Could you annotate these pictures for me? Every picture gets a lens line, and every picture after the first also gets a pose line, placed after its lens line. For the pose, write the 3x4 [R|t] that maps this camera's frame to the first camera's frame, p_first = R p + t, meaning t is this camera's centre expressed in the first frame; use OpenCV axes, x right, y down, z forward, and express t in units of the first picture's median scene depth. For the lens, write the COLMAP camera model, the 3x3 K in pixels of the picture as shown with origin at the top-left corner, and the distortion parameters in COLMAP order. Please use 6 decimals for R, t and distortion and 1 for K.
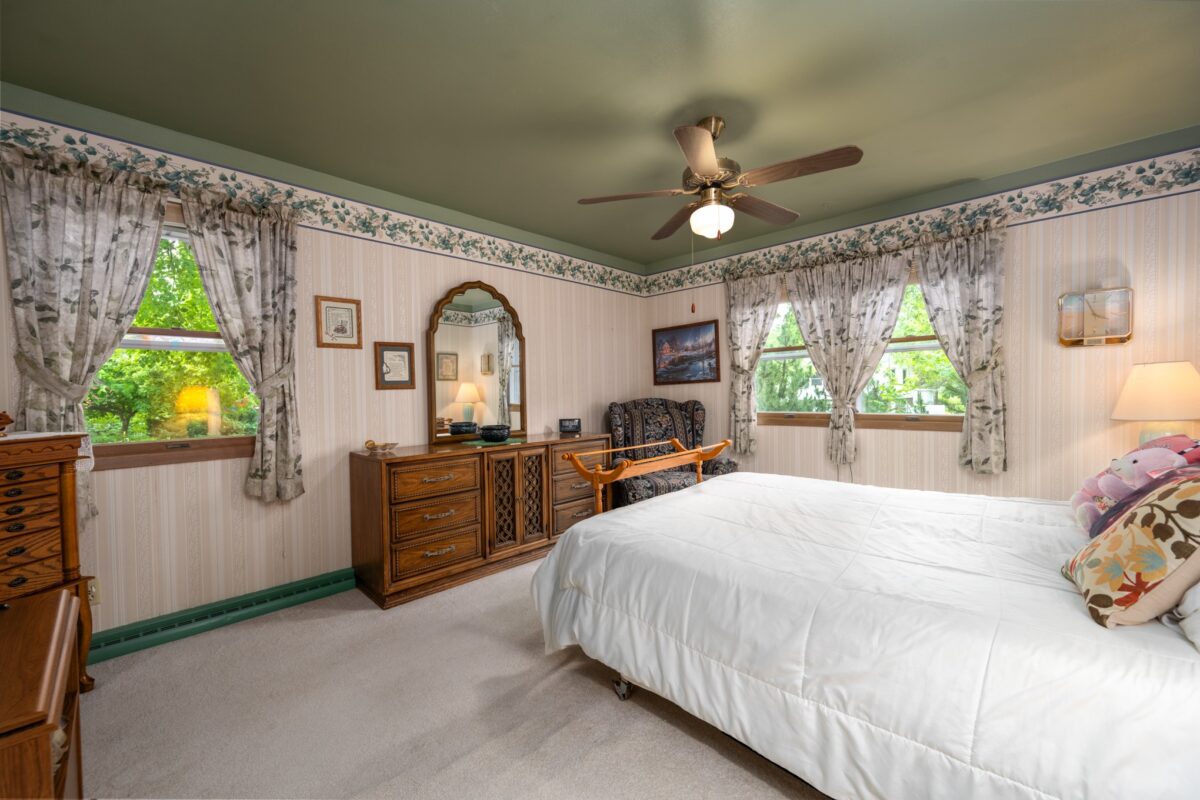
lens RADIAL K [[478.0, 0, 600.0], [0, 478.0, 400.0], [0, 0, 1]] dist [0.000518, -0.000071]
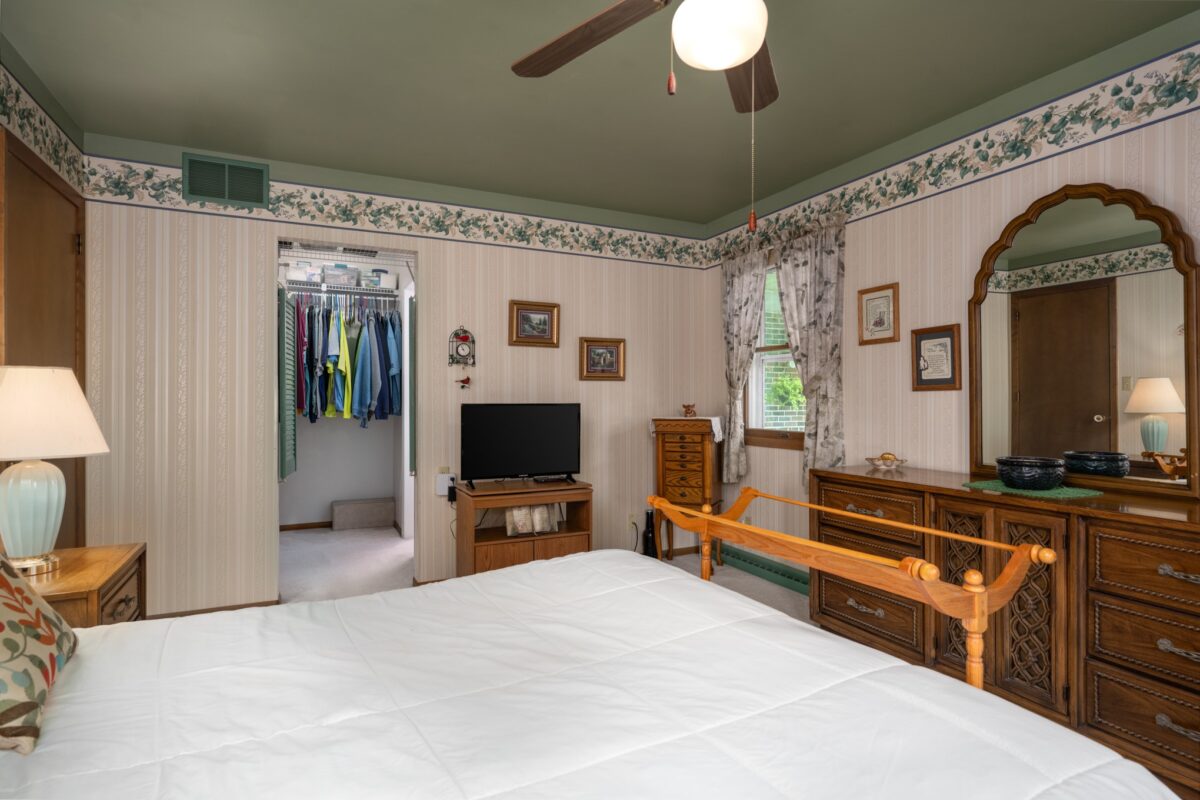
lens RADIAL K [[606.1, 0, 600.0], [0, 606.1, 400.0], [0, 0, 1]] dist [-0.000774, -0.000089]
pose [[-0.342877, 0.010397, -0.939323, 0.651206], [-0.021656, 0.999586, 0.018969, -0.015537], [0.939131, 0.026846, -0.342510, 0.883422]]
